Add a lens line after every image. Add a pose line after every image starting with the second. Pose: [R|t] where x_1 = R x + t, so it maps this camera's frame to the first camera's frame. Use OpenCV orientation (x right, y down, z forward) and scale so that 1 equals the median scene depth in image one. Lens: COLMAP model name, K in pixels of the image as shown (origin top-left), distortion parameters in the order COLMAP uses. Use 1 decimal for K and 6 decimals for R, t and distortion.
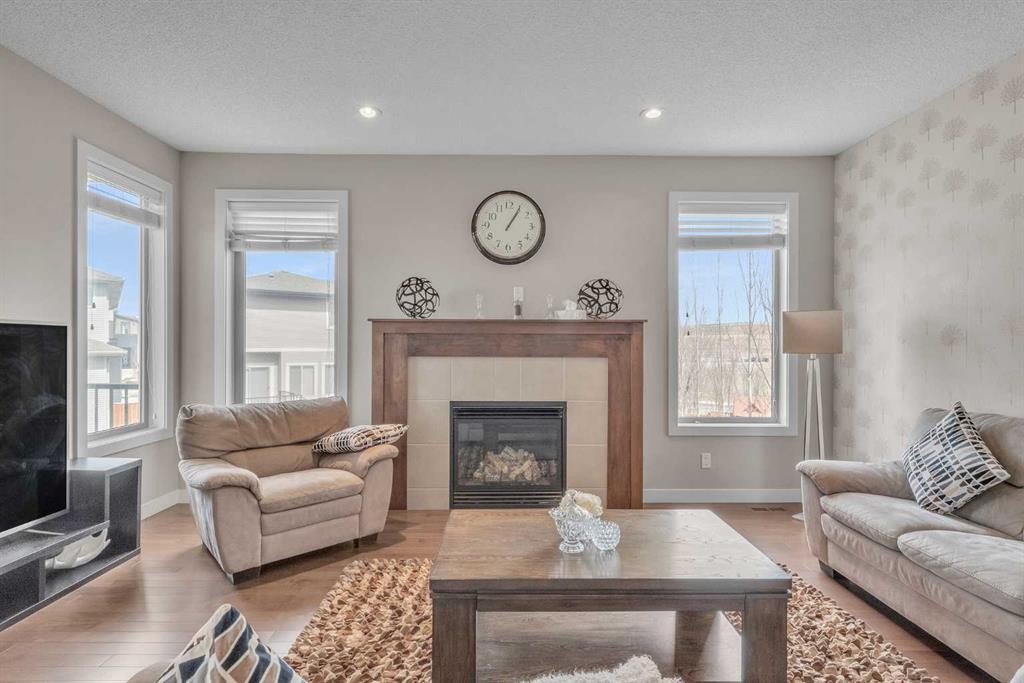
lens RADIAL K [[508.6, 0, 513.8], [0, 508.6, 348.0], [0, 0, 1]] dist [0.015940, -0.013696]
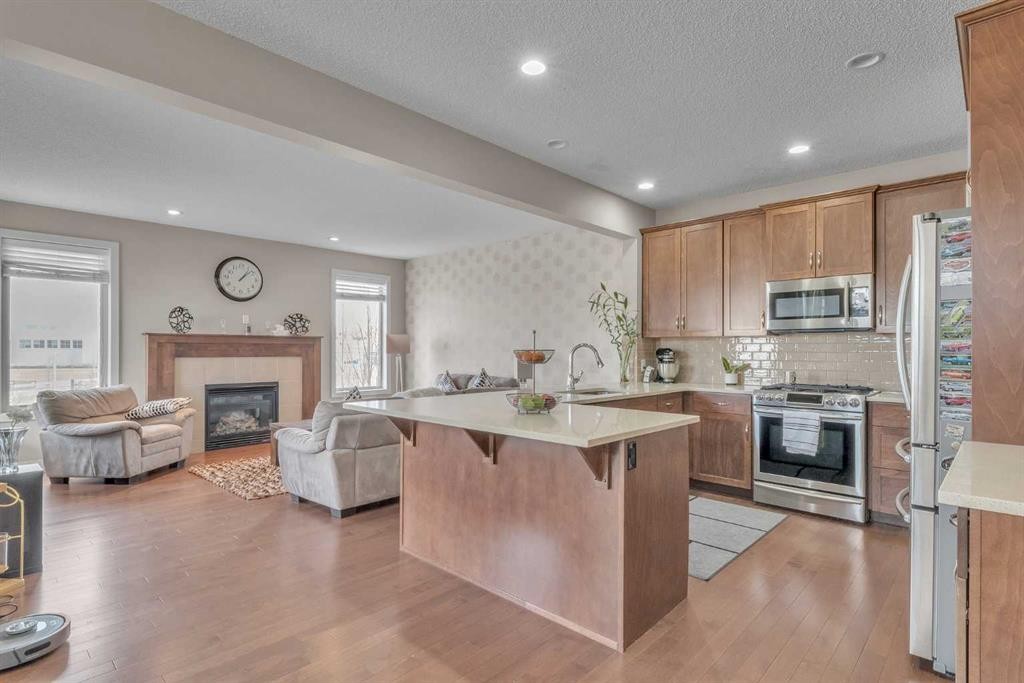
lens RADIAL K [[508.6, 0, 513.8], [0, 508.6, 348.0], [0, 0, 1]] dist [0.015940, -0.013696]
pose [[0.692993, 0.000333, 0.720944, -0.608940], [0.003796, 0.999984, -0.004110, -0.002011], [-0.720934, 0.005585, 0.692981, -0.821662]]
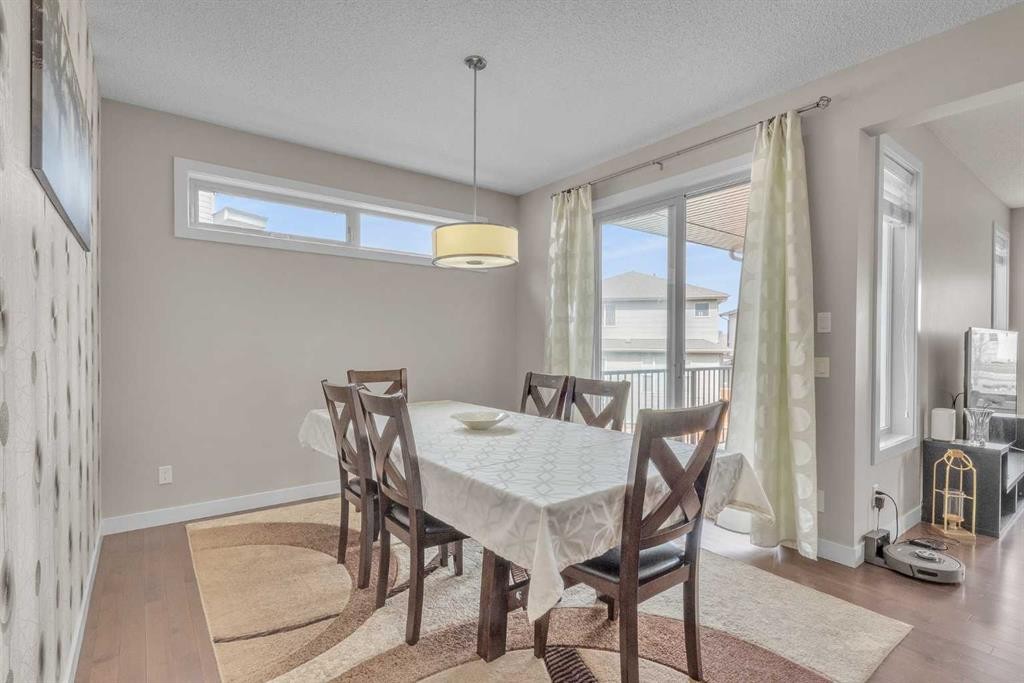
lens RADIAL K [[496.0, 0, 514.6], [0, 496.0, 347.6], [0, 0, 1]] dist [0.002598, 0.000440]
pose [[0.595967, 0.006400, -0.802983, -0.376034], [-0.004915, 0.999979, 0.004322, 0.002460], [0.802994, 0.001371, 0.595986, -0.939244]]
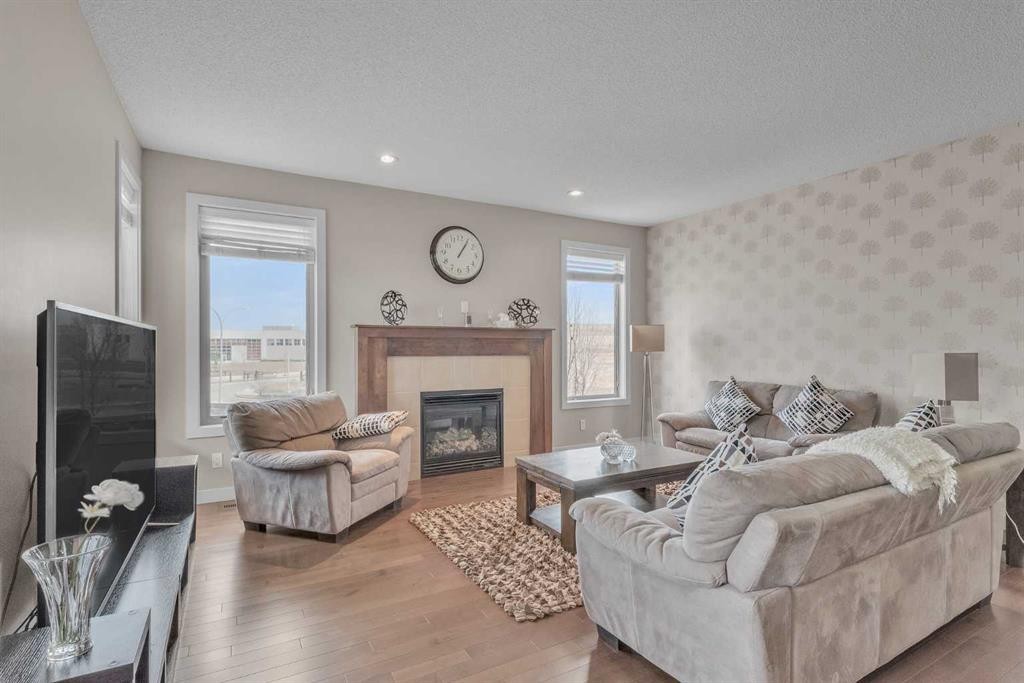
lens RADIAL K [[496.0, 0, 514.6], [0, 496.0, 347.6], [0, 0, 1]] dist [0.002598, 0.000440]
pose [[0.879279, -0.003800, 0.476291, -0.495781], [0.004259, 0.999991, 0.000116, -0.003055], [-0.476287, 0.001927, 0.879288, -0.171640]]
